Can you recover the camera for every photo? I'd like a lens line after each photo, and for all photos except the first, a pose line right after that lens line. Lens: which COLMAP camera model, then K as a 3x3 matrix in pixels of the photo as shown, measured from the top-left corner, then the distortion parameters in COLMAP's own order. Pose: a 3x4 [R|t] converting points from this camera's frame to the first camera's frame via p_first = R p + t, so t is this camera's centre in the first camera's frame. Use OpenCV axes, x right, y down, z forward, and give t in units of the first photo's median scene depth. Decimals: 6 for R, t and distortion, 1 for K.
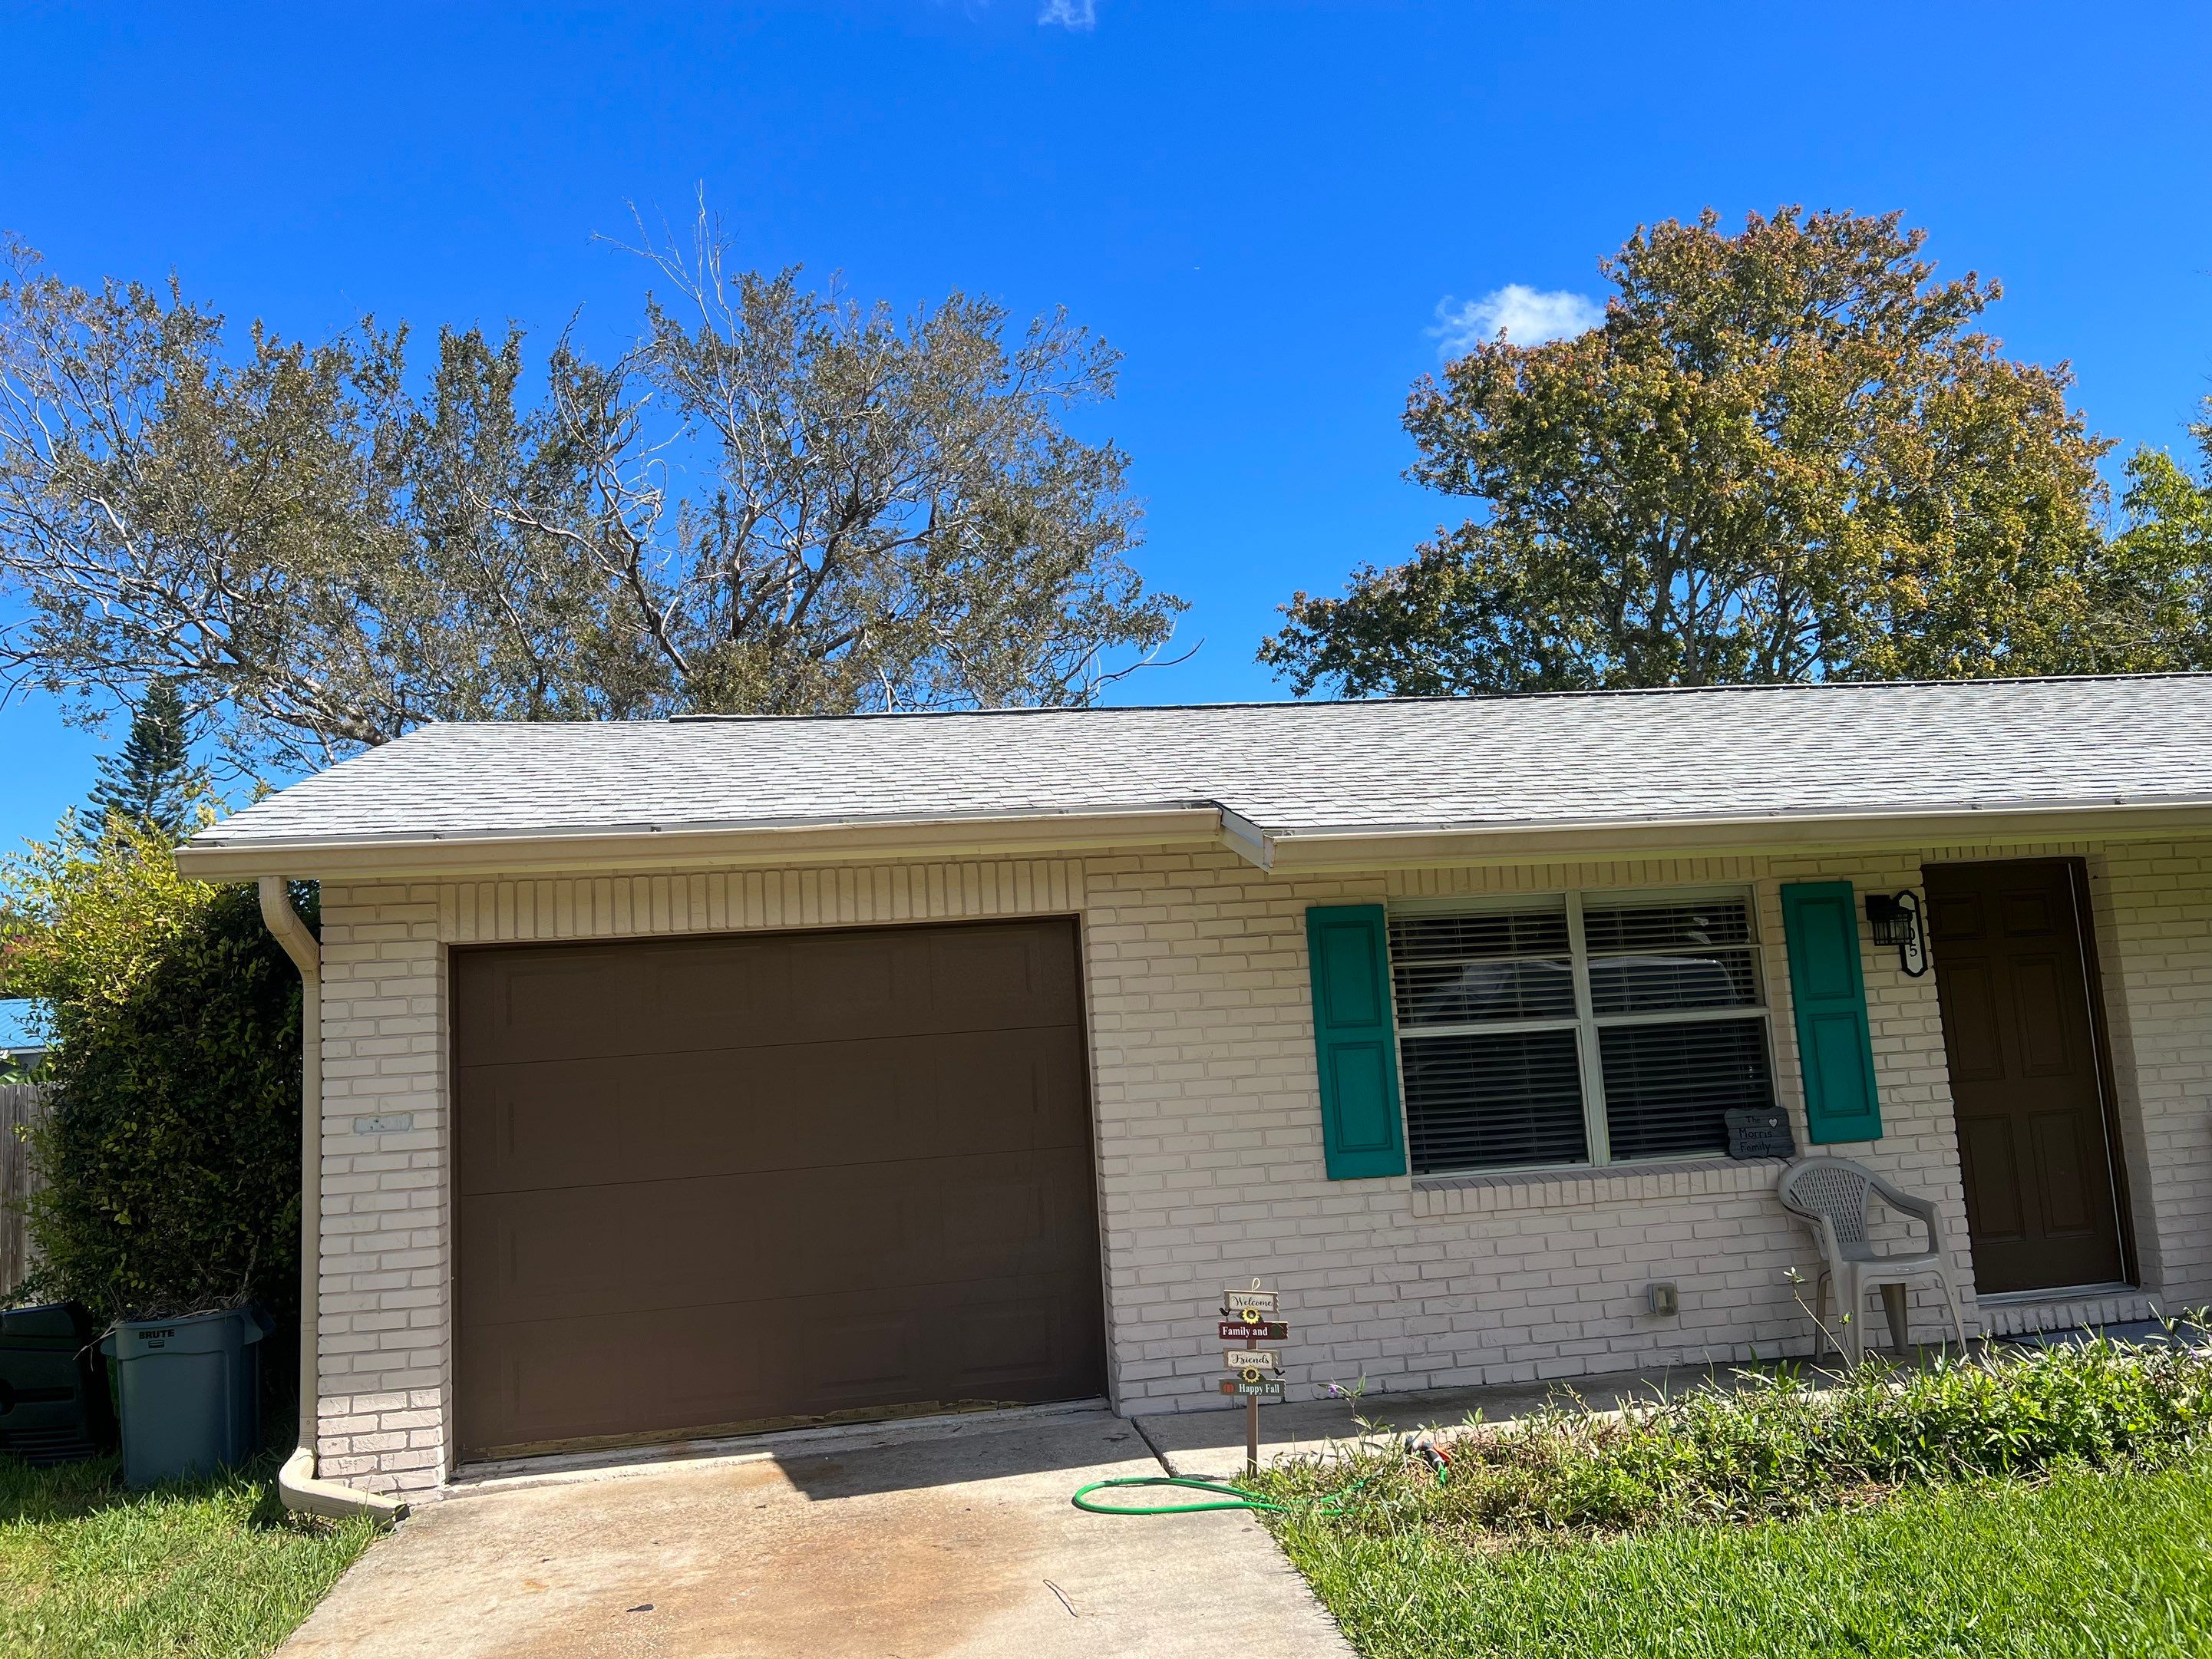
lens RADIAL K [[1668.5, 0, 1074.9], [0, 1668.5, 823.2], [0, 0, 1]] dist [0.063602, -0.066852]
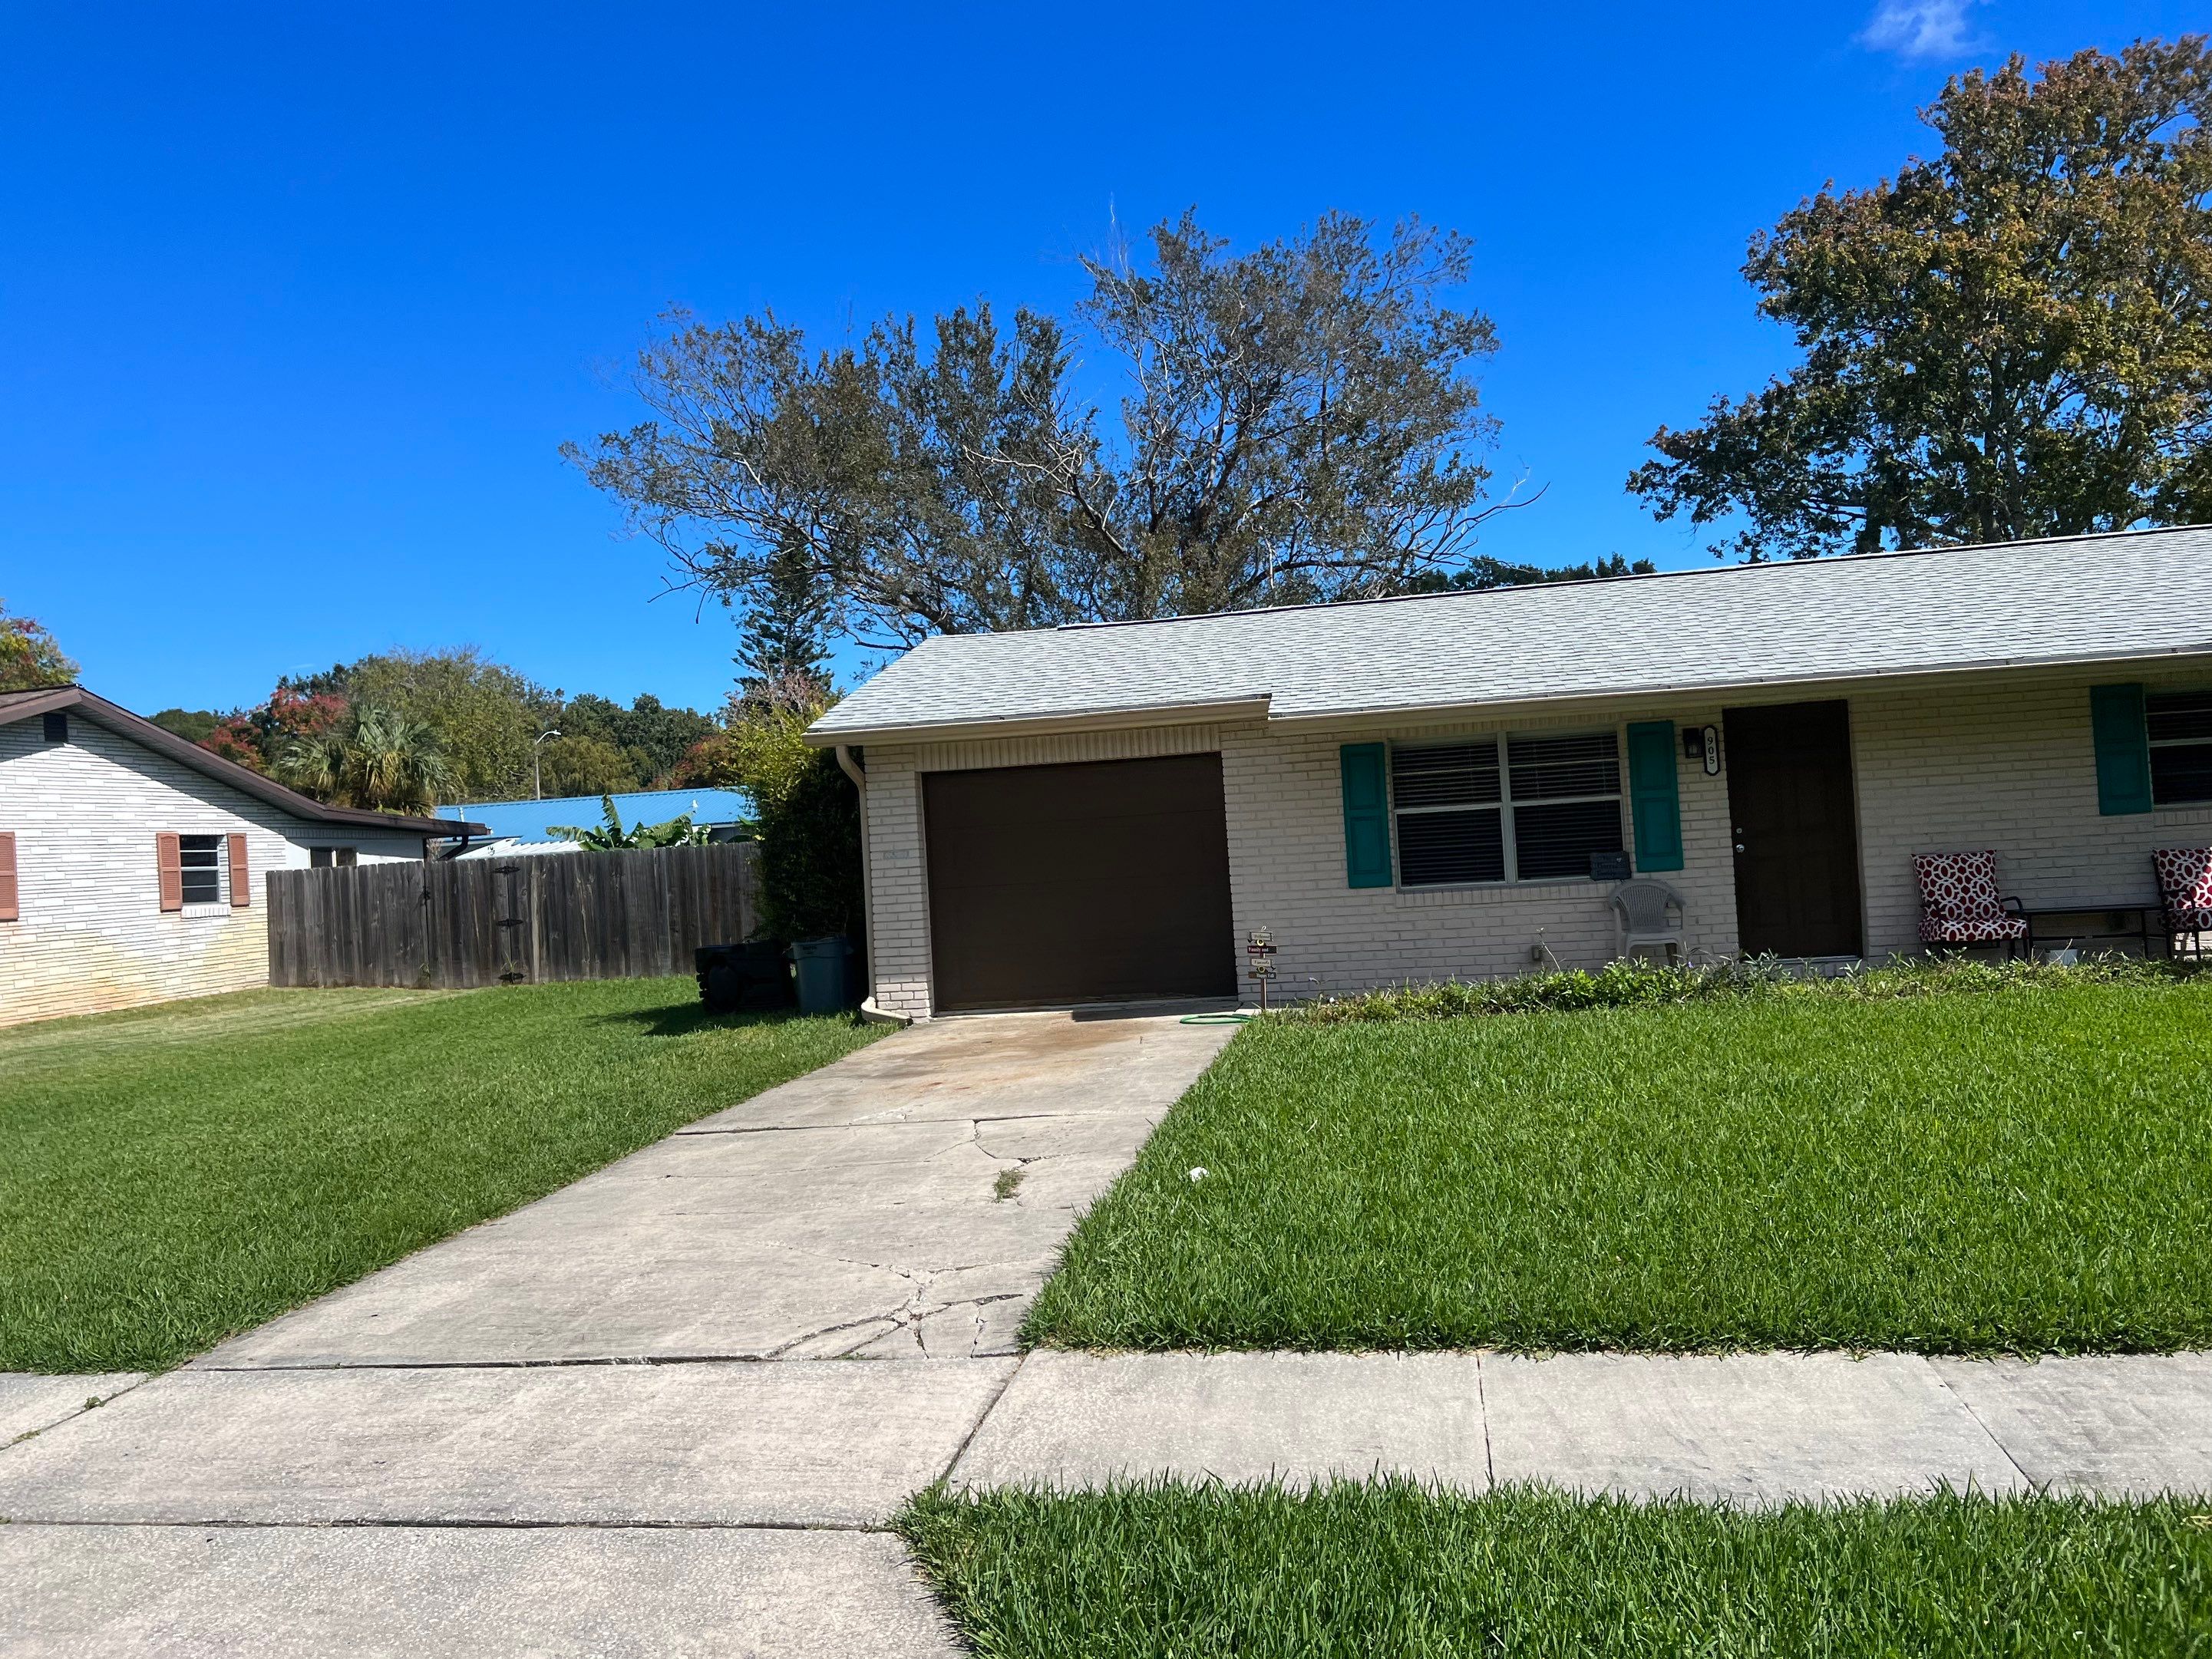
lens RADIAL K [[1640.8, 0, 1106.0], [0, 1640.8, 829.5], [0, 0, 1]] dist [0.114811, -0.164165]
pose [[0.950426, -0.002379, -0.310941, 0.451960], [0.044393, 0.990766, 0.128113, -0.101887], [0.307765, -0.135565, 0.941755, -0.810761]]
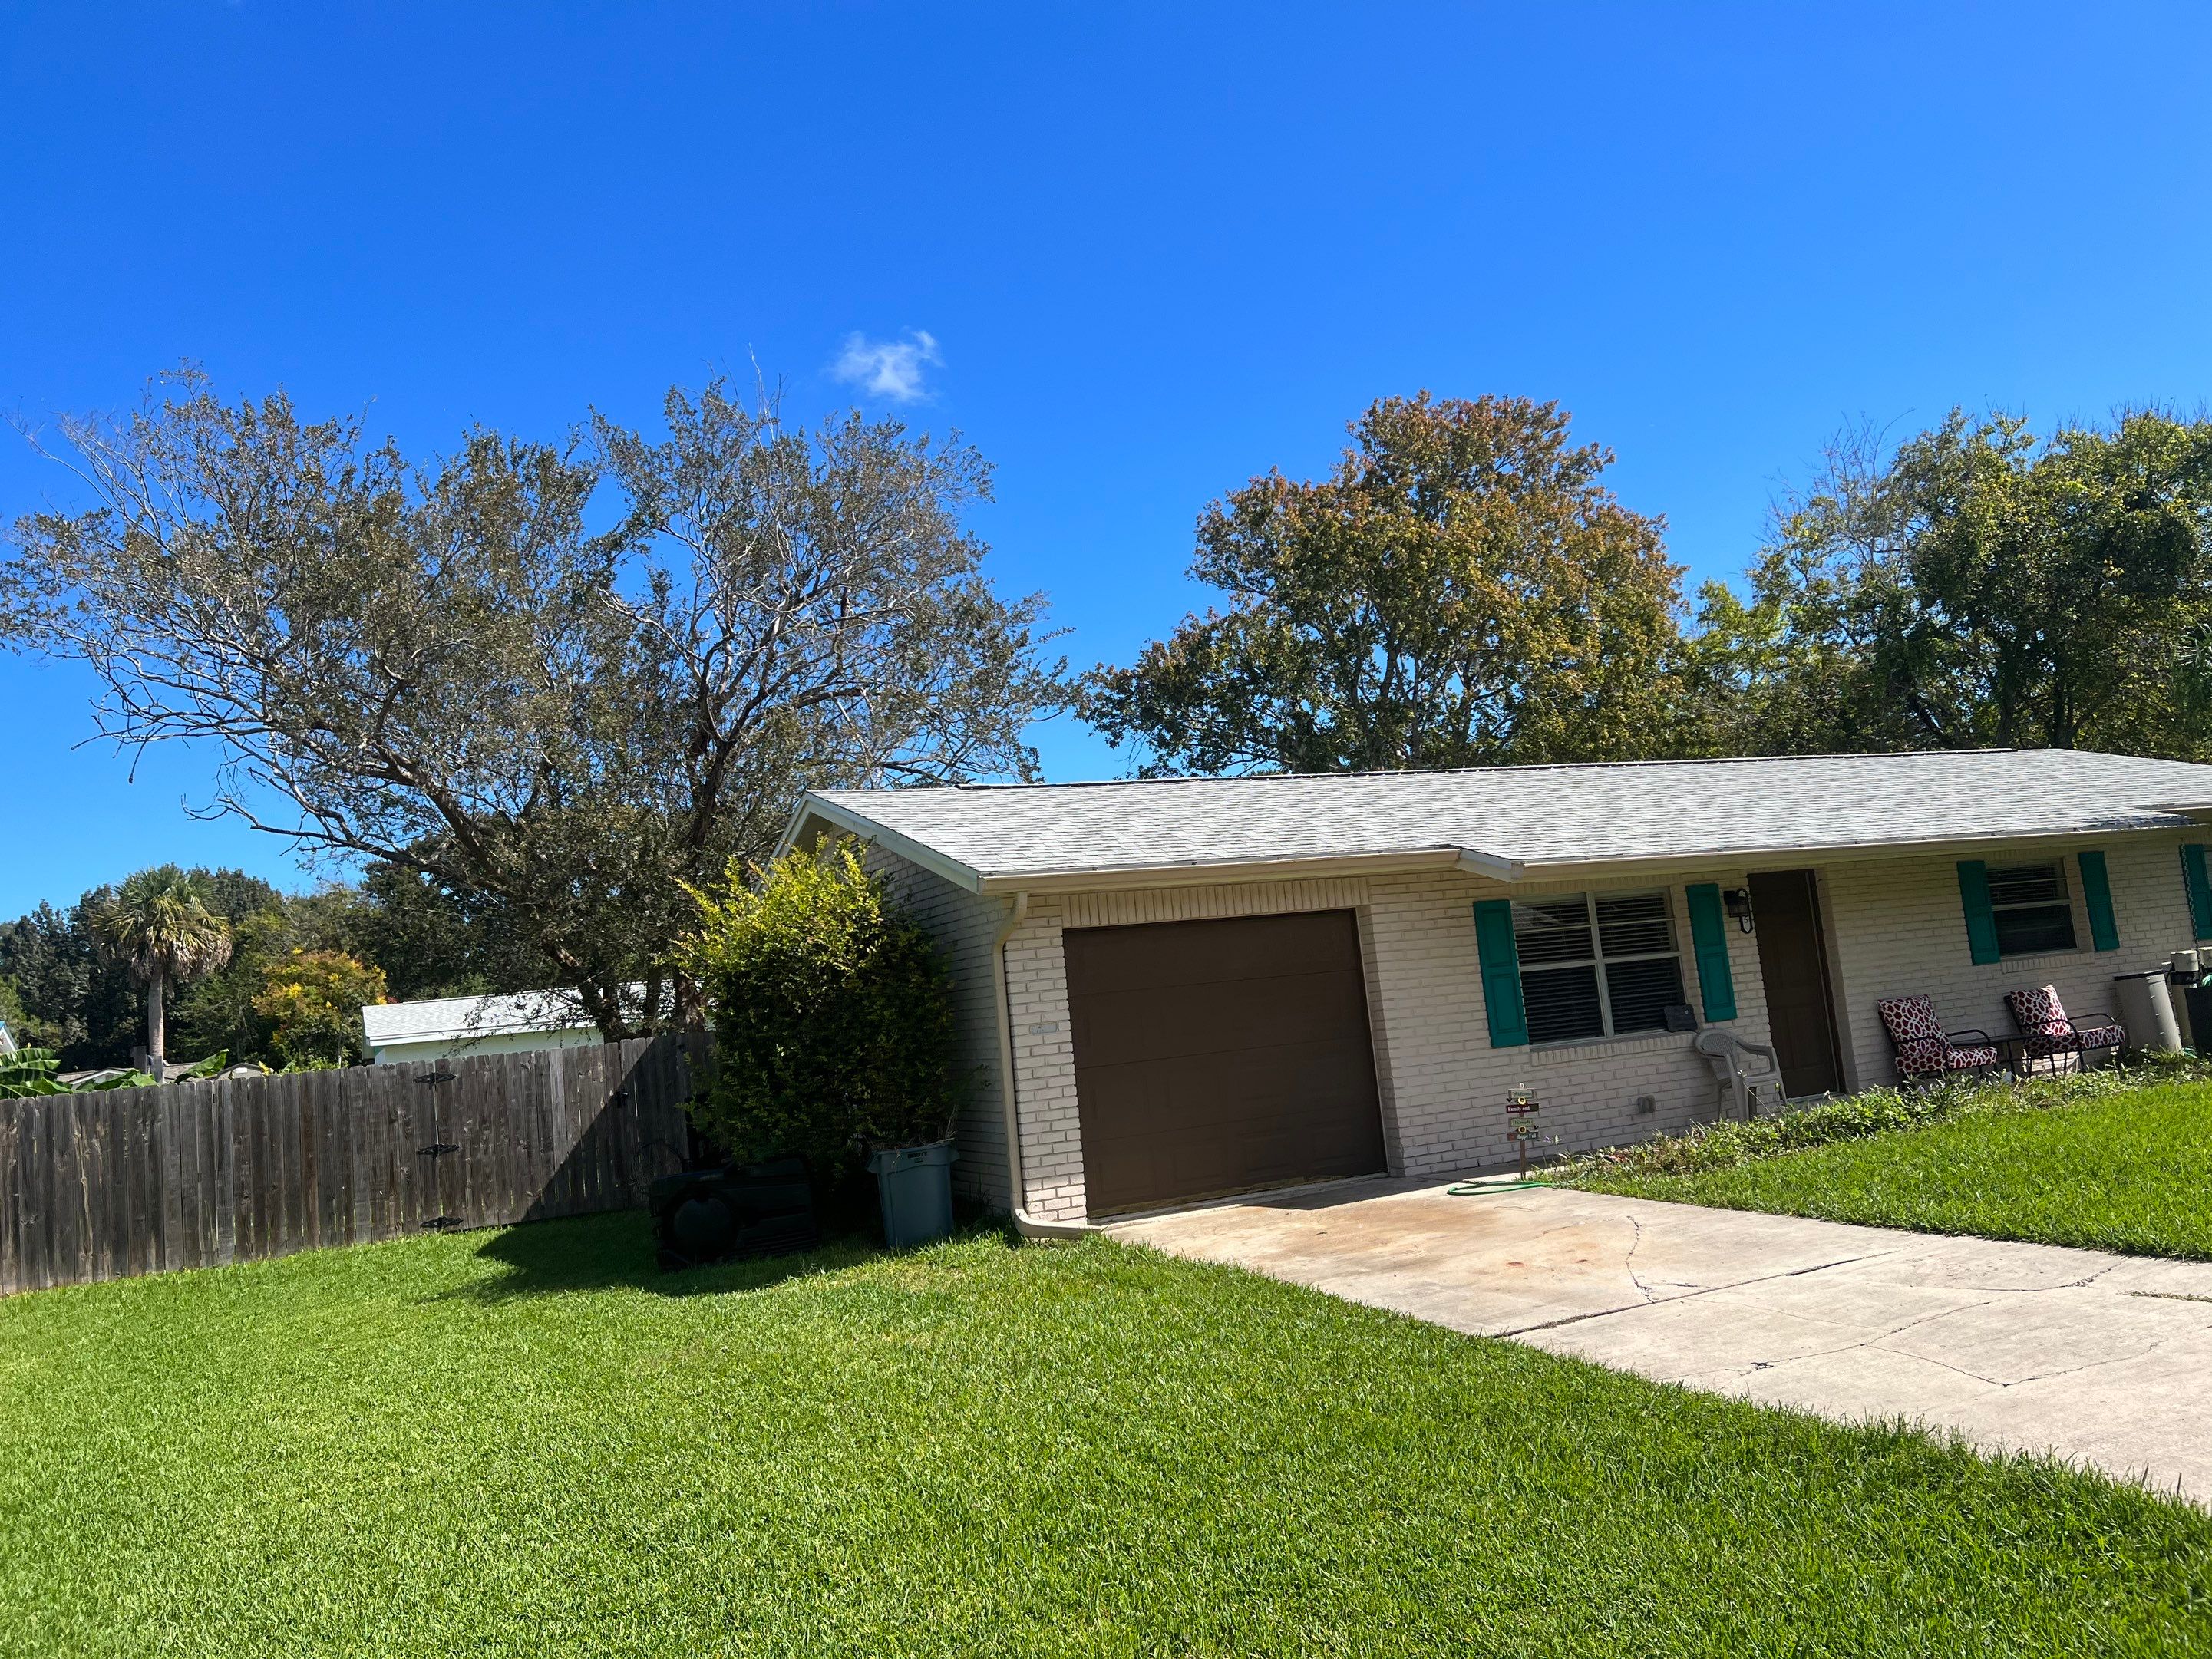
lens RADIAL K [[1677.5, 0, 1106.0], [0, 1677.5, 829.5], [0, 0, 1]] dist [0.072002, -0.125627]
pose [[0.961962, -0.005257, 0.273131, -0.739964], [0.008132, 0.999923, -0.009394, -0.014620], [-0.273061, 0.011257, 0.961931, -0.656073]]
